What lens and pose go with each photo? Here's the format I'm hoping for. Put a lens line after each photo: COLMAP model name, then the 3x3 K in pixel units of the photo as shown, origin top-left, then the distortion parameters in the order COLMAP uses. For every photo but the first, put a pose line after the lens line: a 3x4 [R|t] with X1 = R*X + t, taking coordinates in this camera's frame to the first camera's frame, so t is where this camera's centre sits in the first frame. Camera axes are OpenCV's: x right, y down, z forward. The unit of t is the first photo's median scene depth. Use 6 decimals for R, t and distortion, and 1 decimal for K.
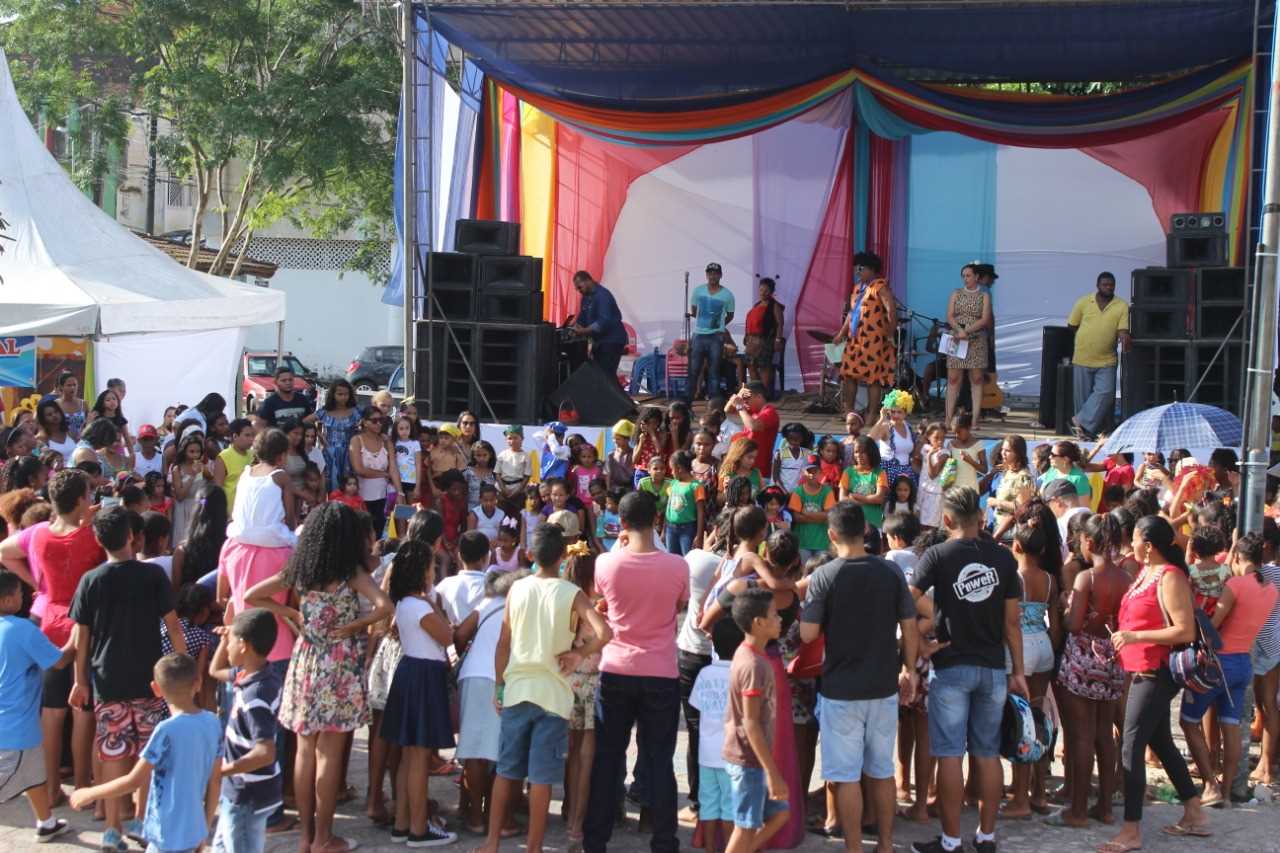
lens RADIAL K [[2061.8, 0, 669.2], [0, 2061.8, 402.6], [0, 0, 1]] dist [0.003655, 0.094327]
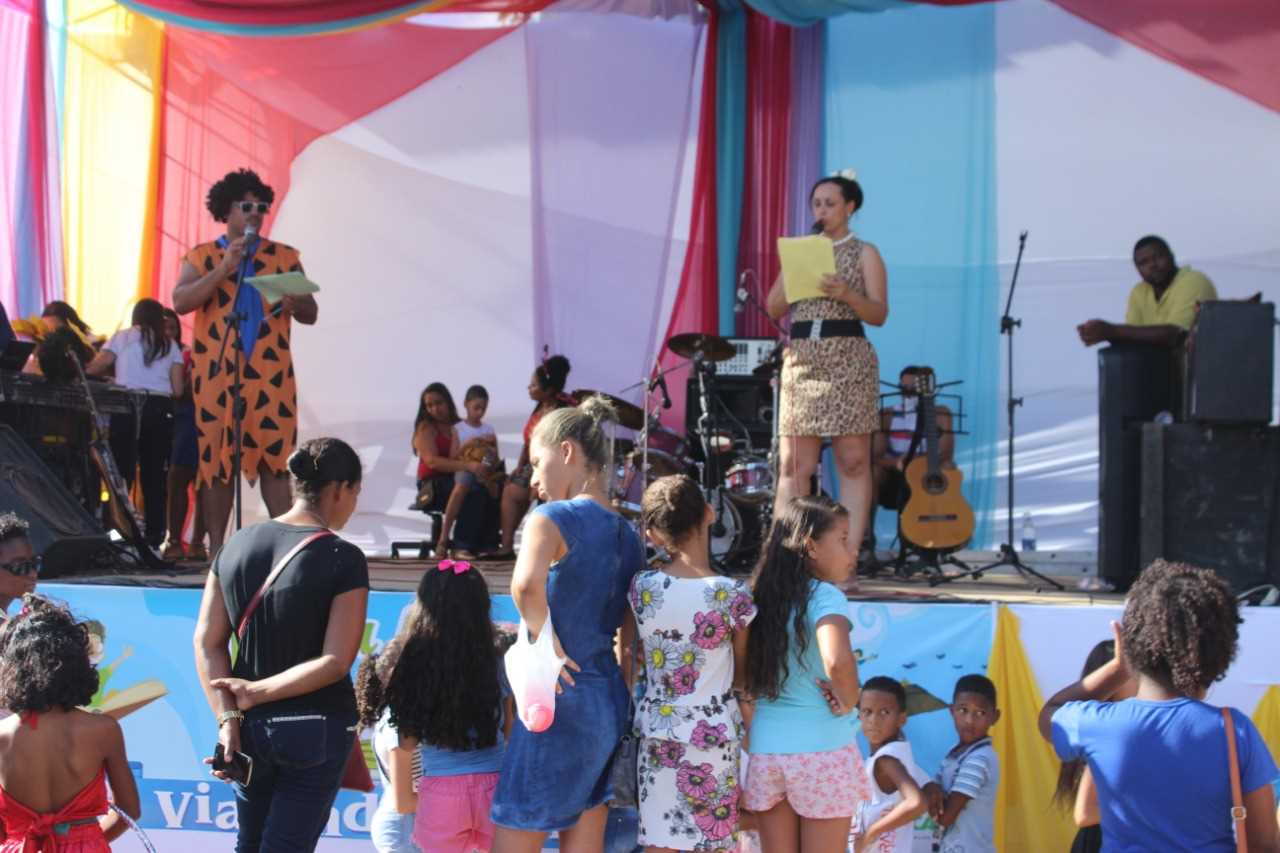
lens RADIAL K [[2053.2, 0, 670.0], [0, 2053.2, 421.2], [0, 0, 1]] dist [-0.009147, 0.108757]
pose [[0.999618, -0.008046, -0.026431, 0.111322], [0.005079, 0.993869, -0.110448, 0.024280], [0.027158, 0.110272, 0.993530, 0.612813]]
